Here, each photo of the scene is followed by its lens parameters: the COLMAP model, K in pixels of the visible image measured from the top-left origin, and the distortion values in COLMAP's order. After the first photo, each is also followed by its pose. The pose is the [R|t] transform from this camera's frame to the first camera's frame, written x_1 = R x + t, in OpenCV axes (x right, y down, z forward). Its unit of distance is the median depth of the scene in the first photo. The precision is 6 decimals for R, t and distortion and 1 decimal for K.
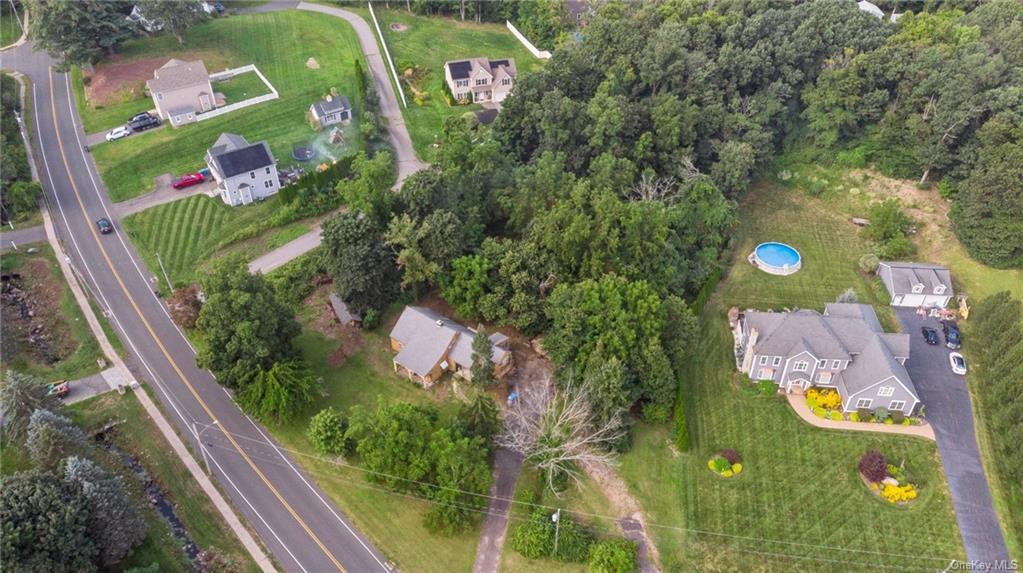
lens RADIAL K [[752.5, 0, 510.1], [0, 752.5, 280.6], [0, 0, 1]] dist [0.011308, 0.040440]
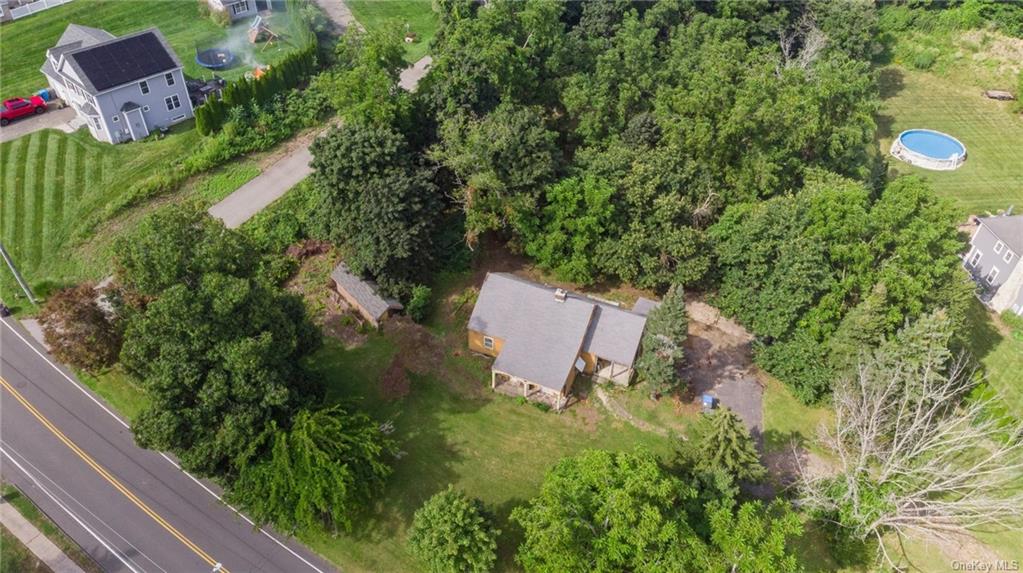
lens RADIAL K [[752.5, 0, 510.9], [0, 752.5, 285.1], [0, 0, 1]] dist [0.011308, 0.040440]
pose [[0.972686, -0.125778, 0.195094, -0.226037], [0.115954, 0.991378, 0.061031, 0.009756], [-0.201088, -0.036742, 0.978884, 0.414856]]
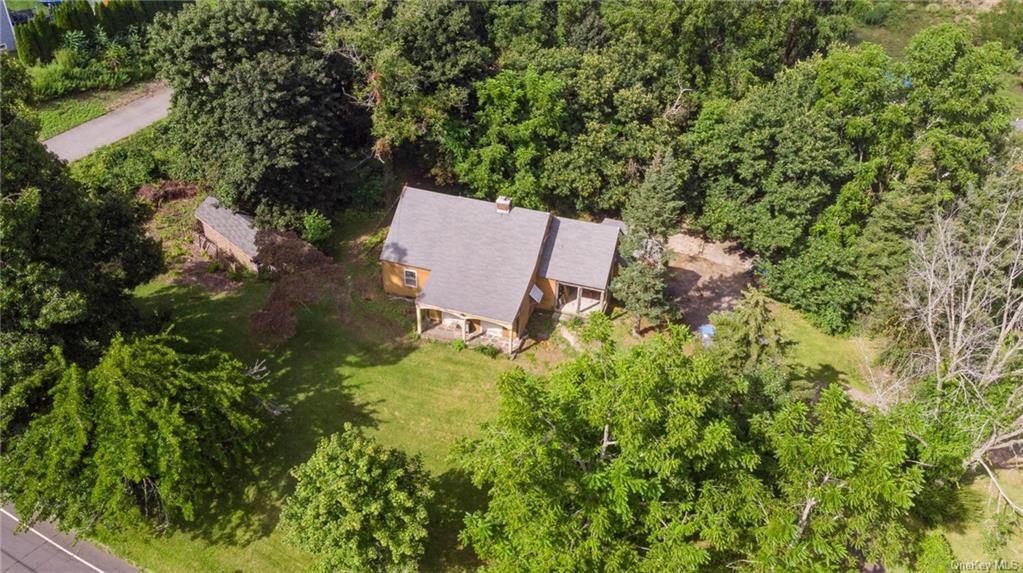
lens RADIAL K [[752.5, 0, 509.2], [0, 752.5, 286.2], [0, 0, 1]] dist [0.011308, 0.040440]
pose [[0.944375, -0.159083, 0.287833, -0.207031], [0.171948, 0.984907, -0.019808, 0.105145], [-0.280337, 0.068199, 0.957476, 0.551976]]
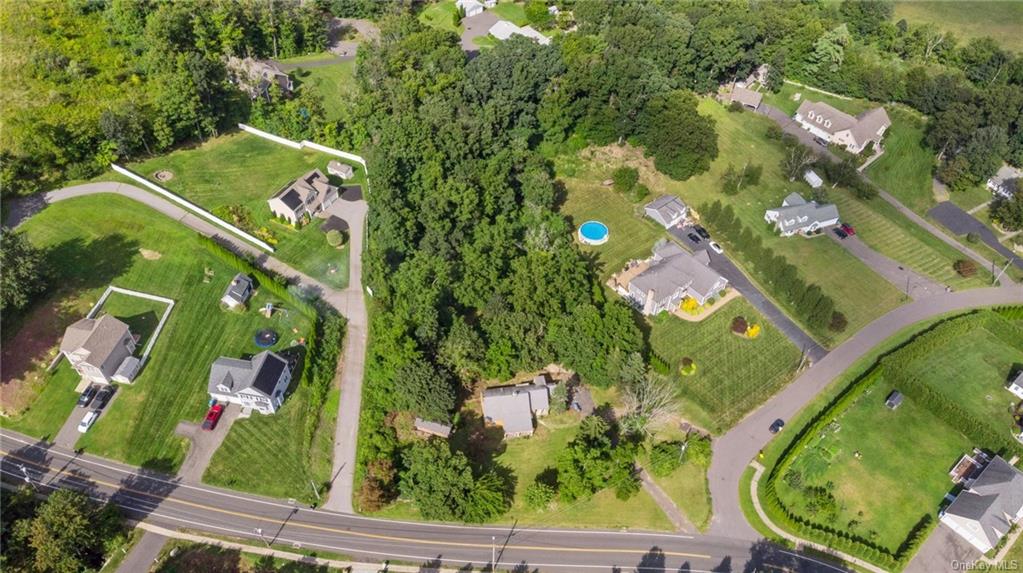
lens RADIAL K [[752.5, 0, 508.4], [0, 752.5, 294.2], [0, 0, 1]] dist [0.011308, 0.040440]
pose [[0.705345, -0.509138, 0.493221, -0.676237], [0.414831, 0.860677, 0.295212, -0.511762], [-0.574807, -0.003623, 0.818281, -0.177847]]
